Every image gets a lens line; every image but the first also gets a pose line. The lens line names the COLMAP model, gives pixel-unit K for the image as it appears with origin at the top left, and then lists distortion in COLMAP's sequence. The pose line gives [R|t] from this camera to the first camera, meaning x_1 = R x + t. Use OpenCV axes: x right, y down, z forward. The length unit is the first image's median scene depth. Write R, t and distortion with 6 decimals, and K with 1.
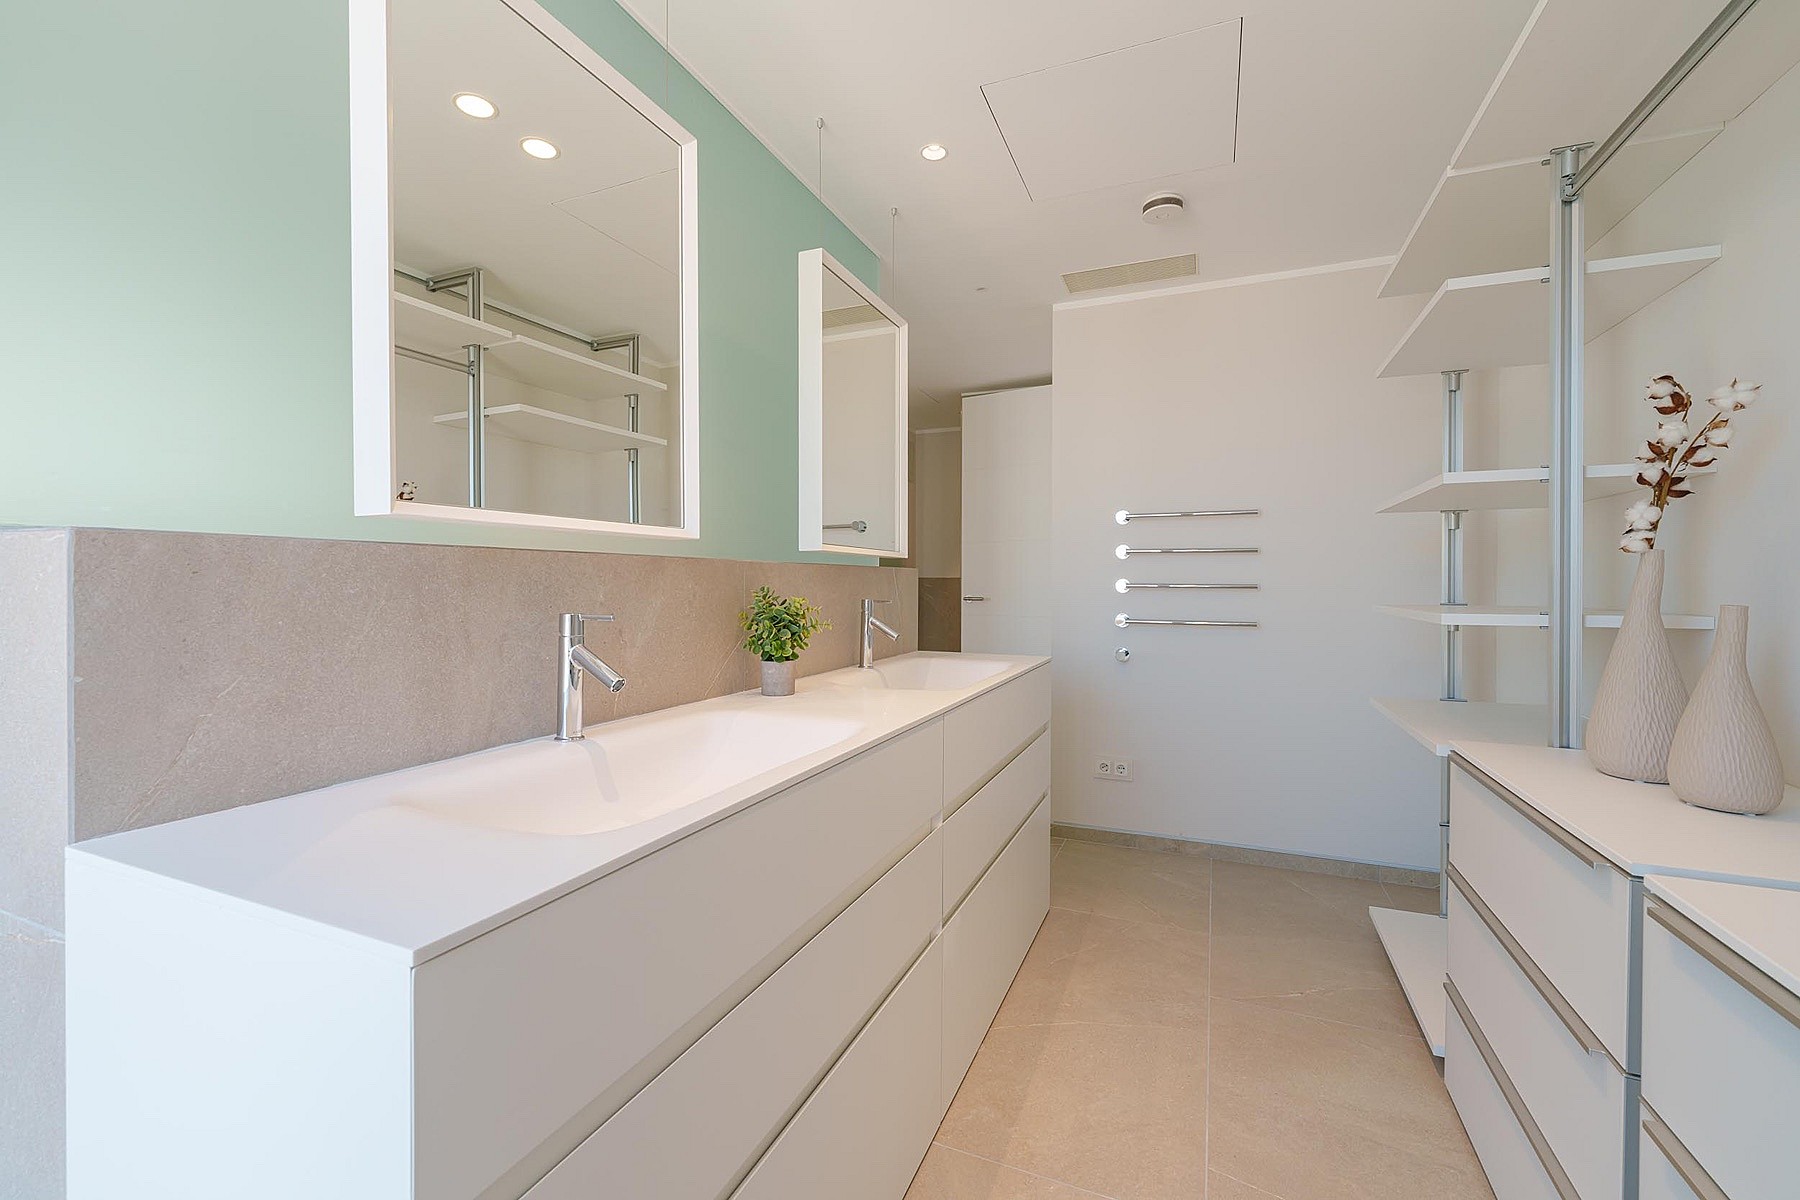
lens RADIAL K [[727.6, 0, 906.8], [0, 727.6, 593.7], [0, 0, 1]] dist [-0.000198, -0.000075]
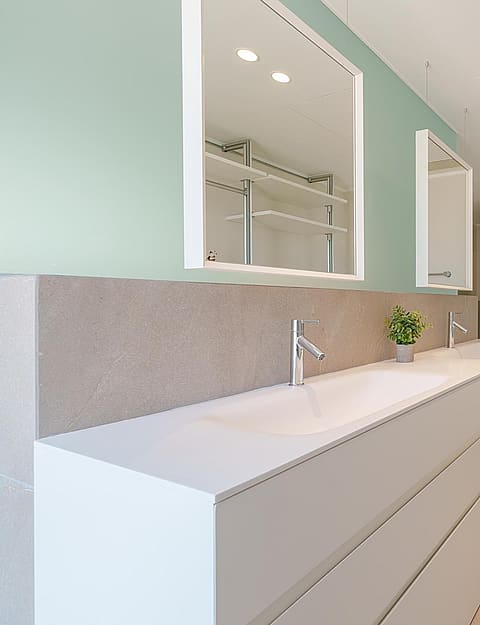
lens RADIAL K [[654.3, 0, 355.7], [0, 654.3, 313.0], [0, 0, 1]] dist [-0.002202, 0.003685]
pose [[0.999998, -0.000007, 0.002037, -0.310917], [0.000008, 1.000000, -0.000697, 0.011163], [-0.002037, 0.000697, 0.999998, -0.726345]]
